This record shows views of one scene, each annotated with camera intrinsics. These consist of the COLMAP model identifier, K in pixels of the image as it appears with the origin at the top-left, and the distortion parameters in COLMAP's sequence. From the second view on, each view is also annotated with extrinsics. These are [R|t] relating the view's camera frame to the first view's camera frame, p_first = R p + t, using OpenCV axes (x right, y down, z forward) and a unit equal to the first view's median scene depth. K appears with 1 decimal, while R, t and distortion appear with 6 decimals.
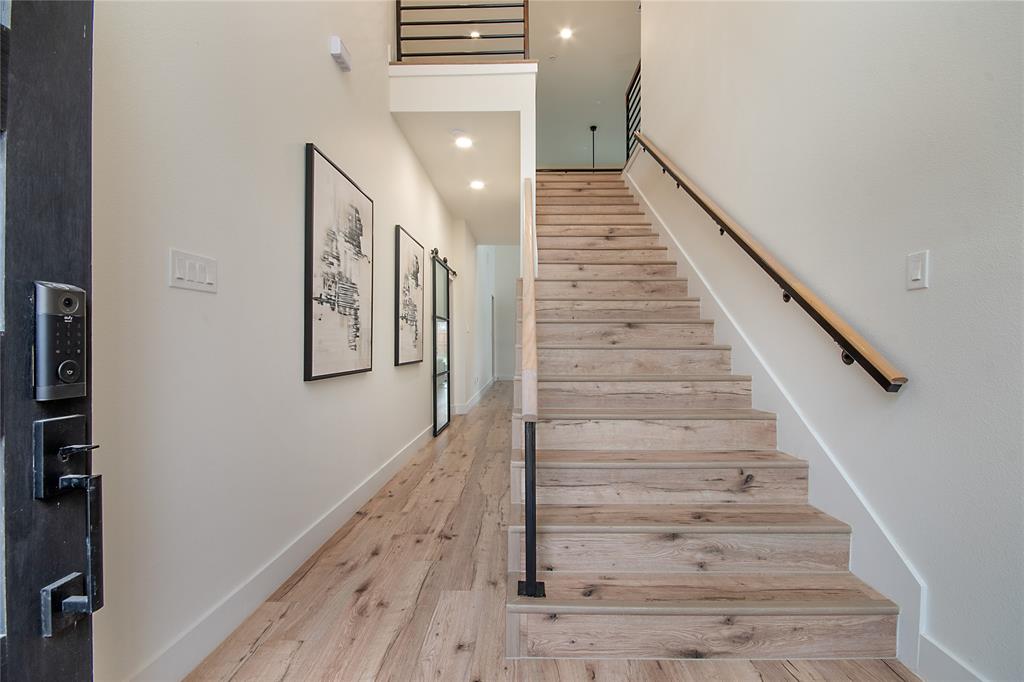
lens RADIAL K [[456.1, 0, 515.7], [0, 456.1, 344.3], [0, 0, 1]] dist [-0.004269, -0.002751]
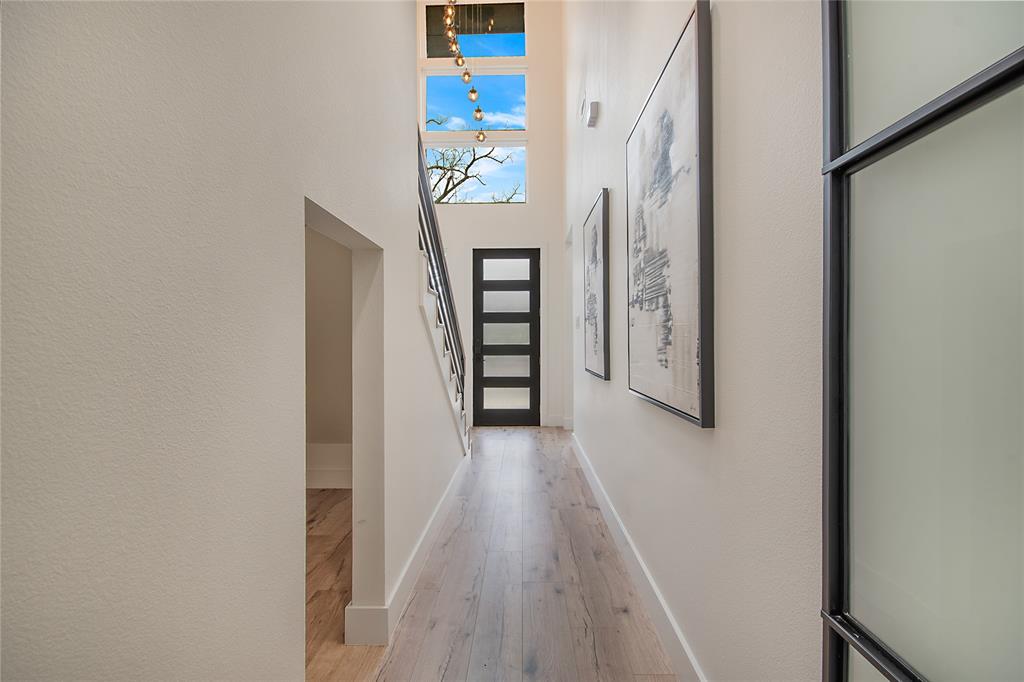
lens RADIAL K [[456.1, 0, 511.8], [0, 456.1, 342.7], [0, 0, 1]] dist [-0.004269, -0.002751]
pose [[-0.999961, 0.008741, 0.000861, -0.125935], [0.008743, 0.999959, 0.002337, -0.017308], [-0.000841, 0.002344, -0.999997, 1.731374]]
